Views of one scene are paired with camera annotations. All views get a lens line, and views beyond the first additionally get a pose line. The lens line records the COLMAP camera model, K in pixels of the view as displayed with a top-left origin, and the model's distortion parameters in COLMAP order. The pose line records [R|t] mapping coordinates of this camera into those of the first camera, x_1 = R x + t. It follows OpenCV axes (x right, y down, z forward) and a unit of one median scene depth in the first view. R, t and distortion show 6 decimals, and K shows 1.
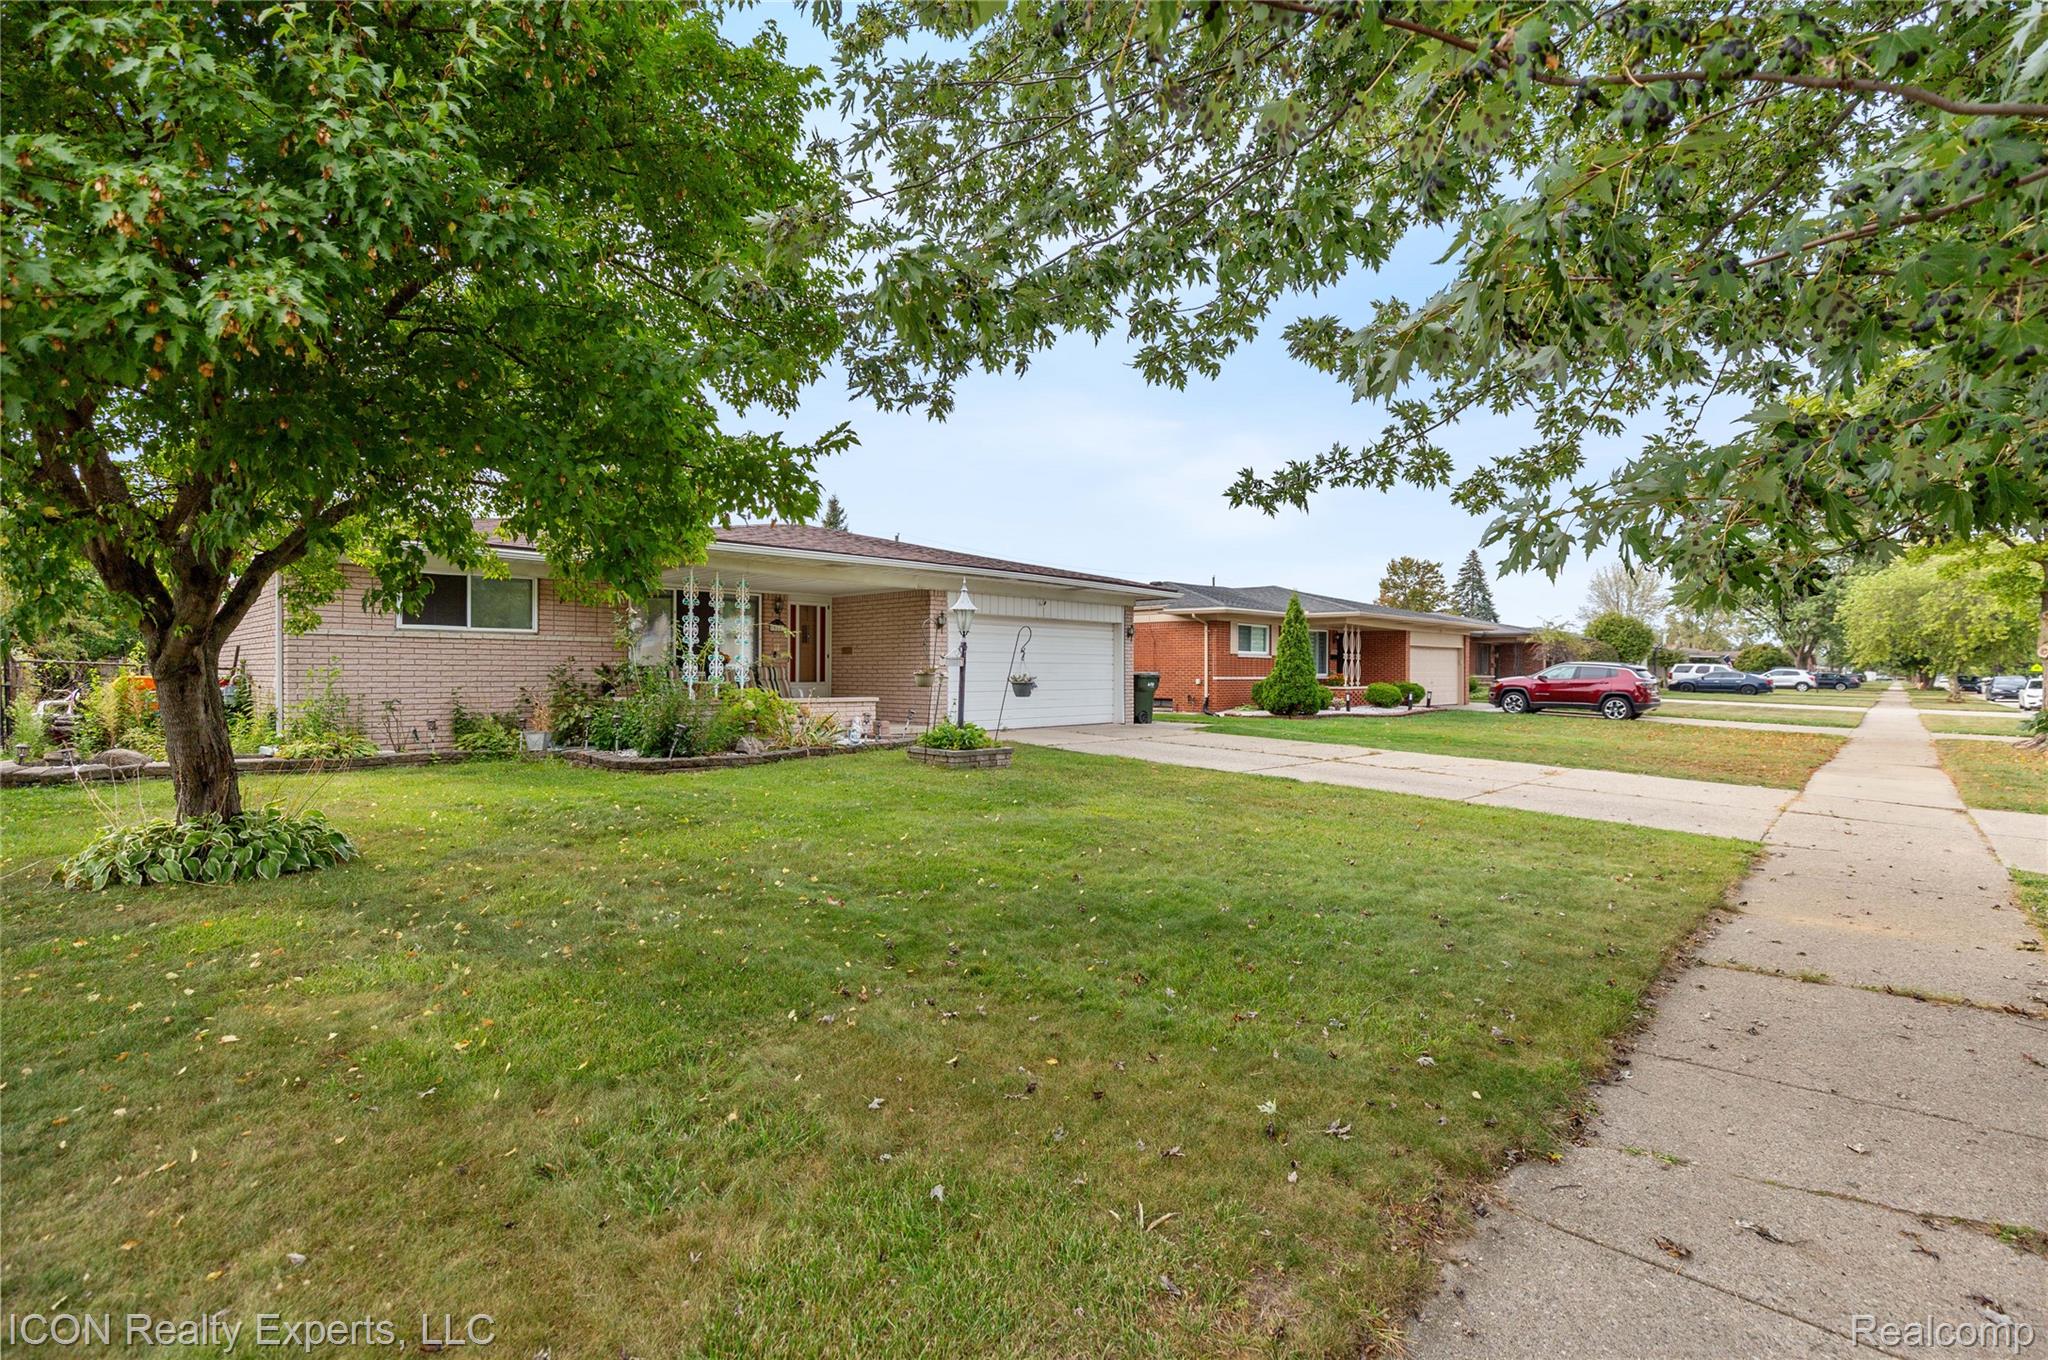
lens RADIAL K [[924.2, 0, 1030.4], [0, 924.2, 674.0], [0, 0, 1]] dist [0.009693, 0.000157]
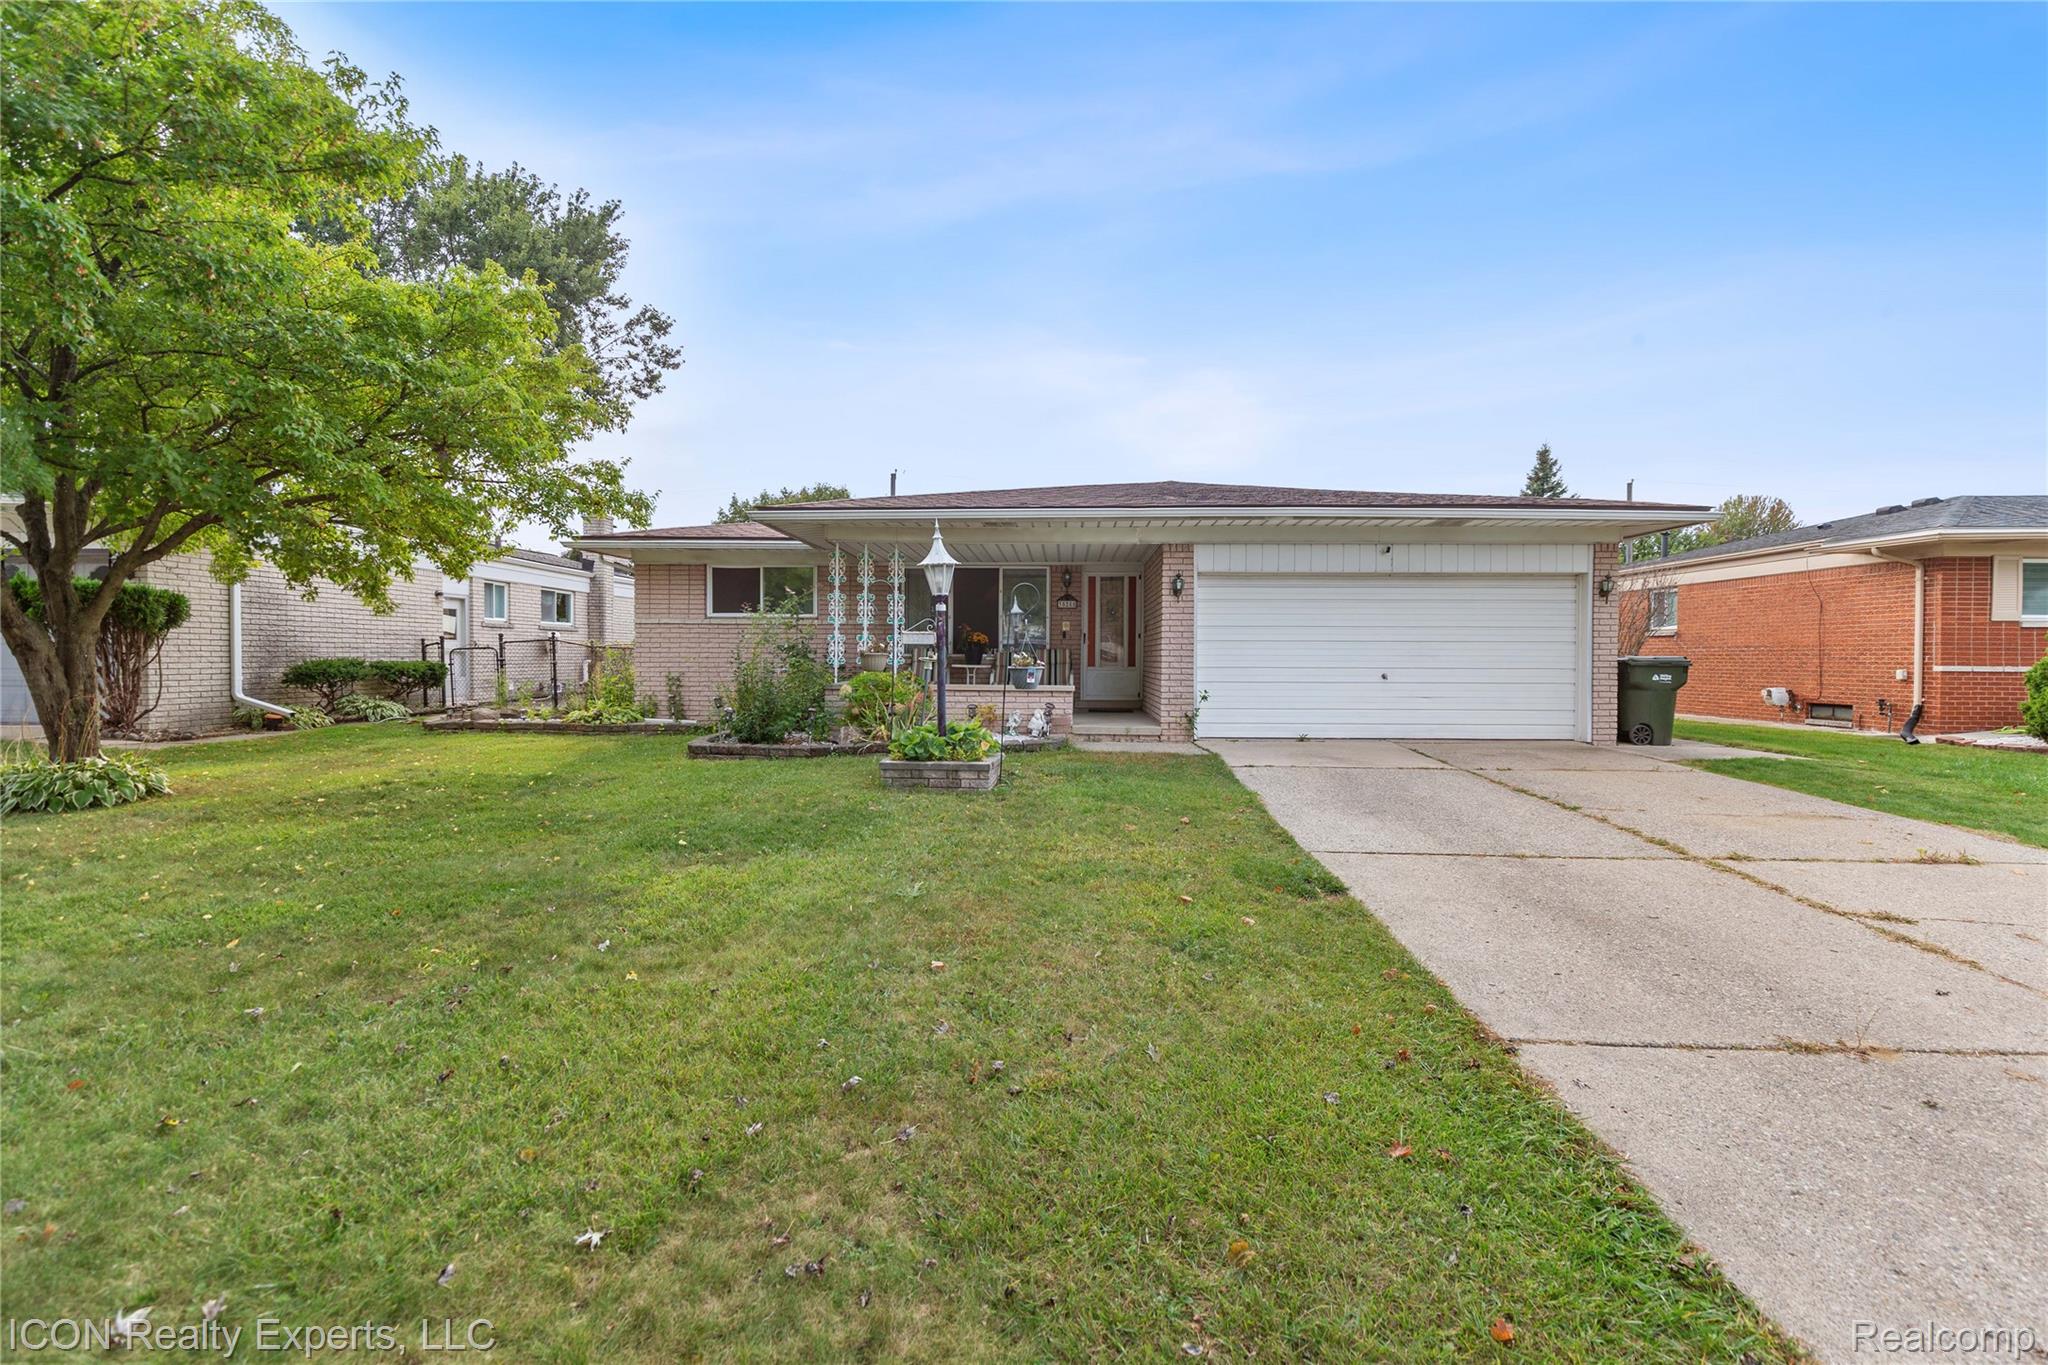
lens RADIAL K [[943.2, 0, 1039.8], [0, 943.2, 664.9], [0, 0, 1]] dist [0.011278, -0.000441]
pose [[0.669571, 0.008777, -0.742696, 0.360433], [-0.004689, 0.999960, 0.007590, 0.001037], [0.742733, -0.001600, 0.669585, 0.386453]]
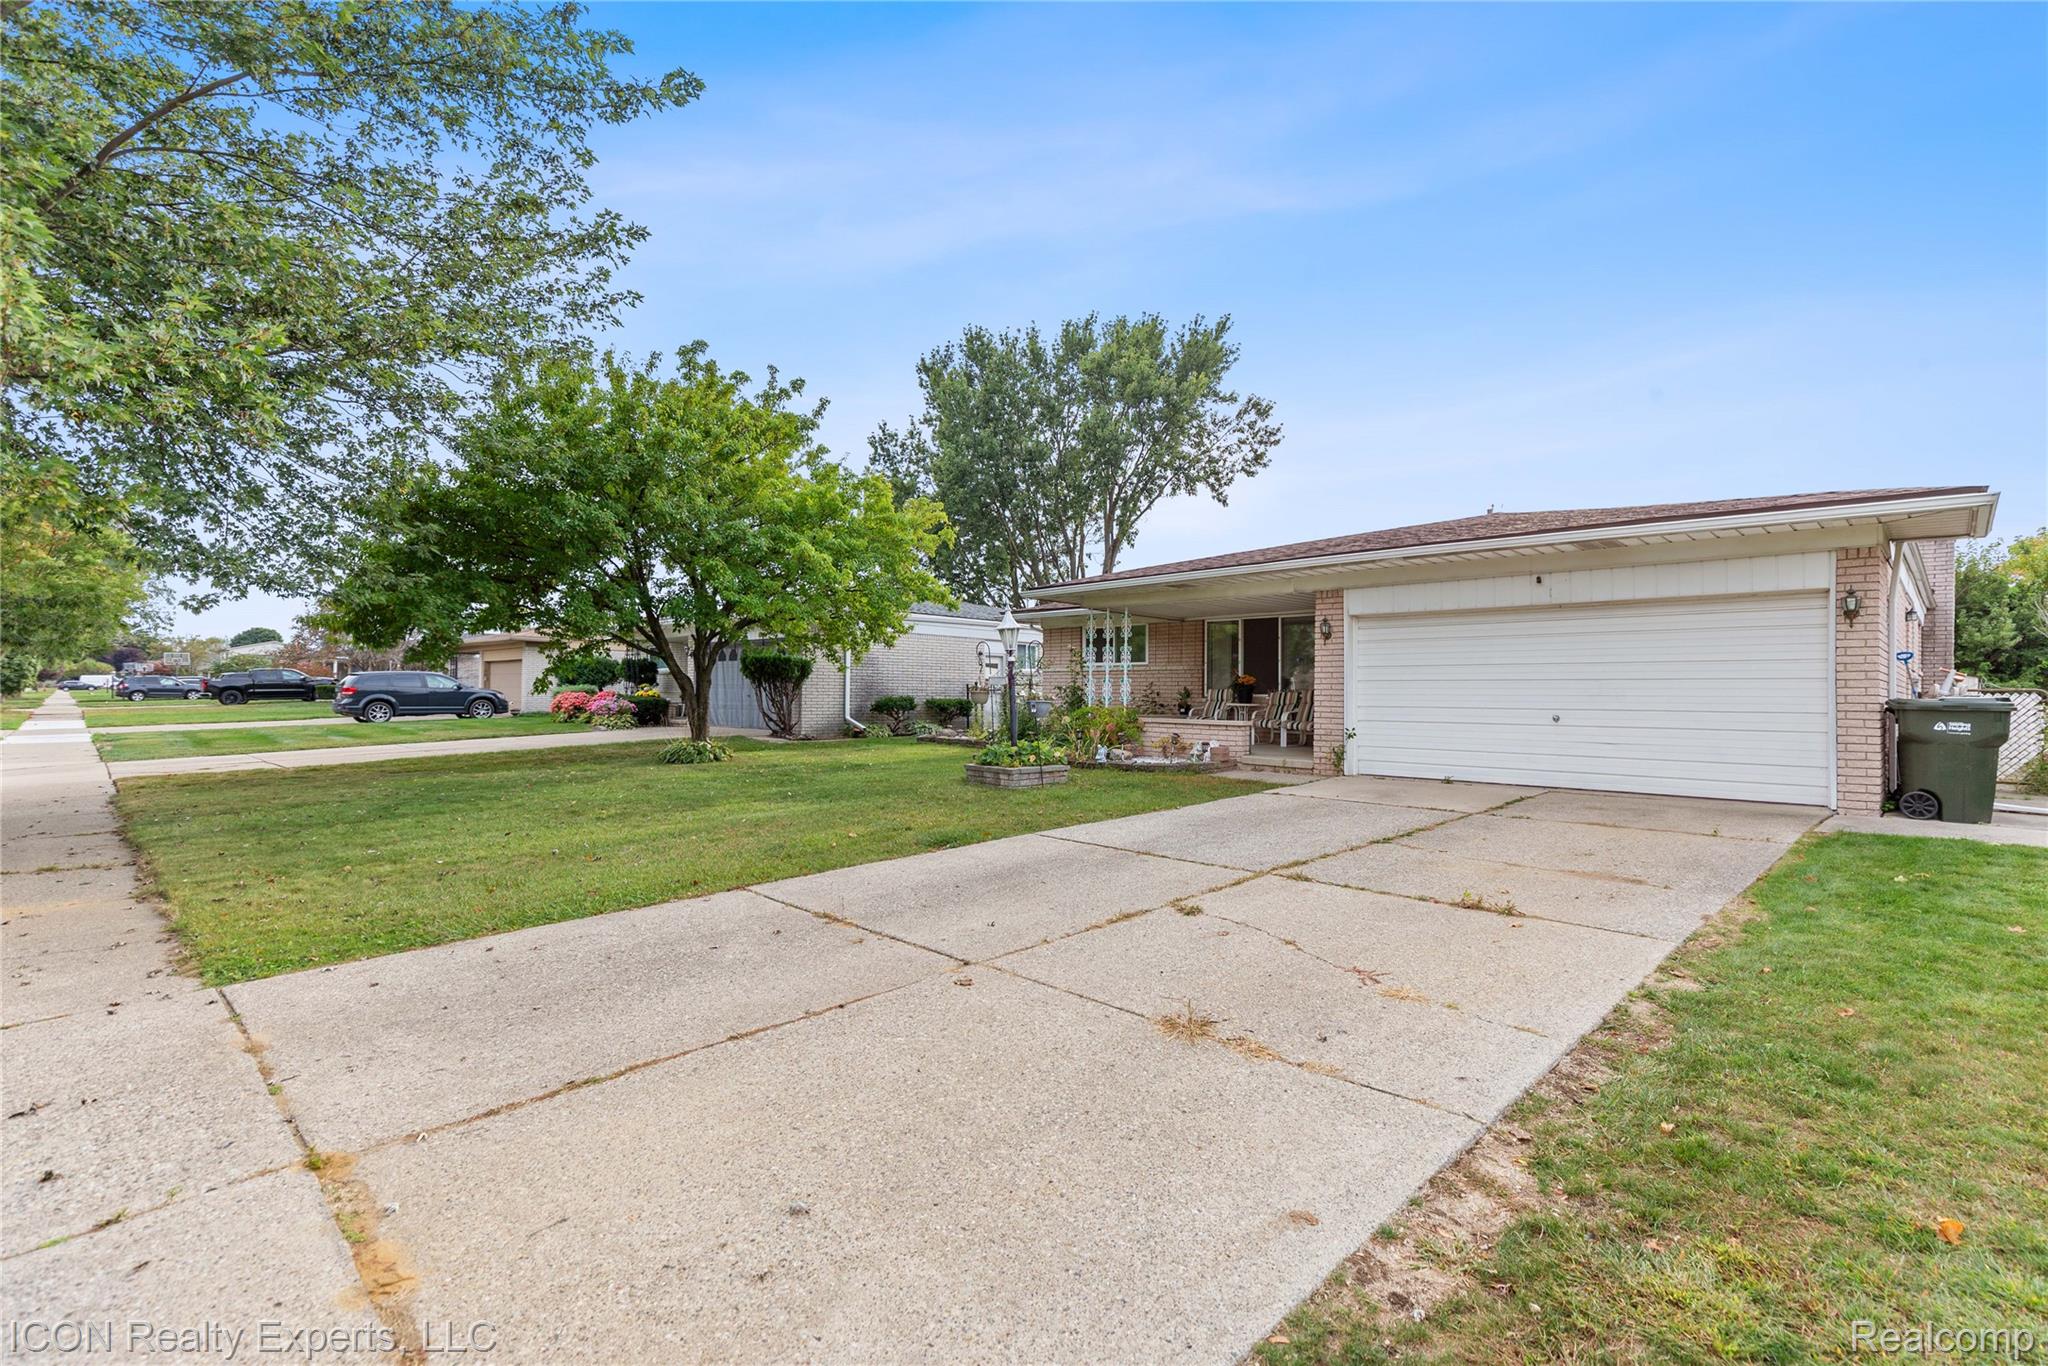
lens RADIAL K [[924.2, 0, 1030.4], [0, 924.2, 677.0], [0, 0, 1]] dist [0.009693, 0.000157]
pose [[-0.025717, -0.021262, -0.999443, 0.647034], [-0.010364, 0.999726, -0.021002, 0.002611], [0.999616, 0.009818, -0.025931, 0.714886]]
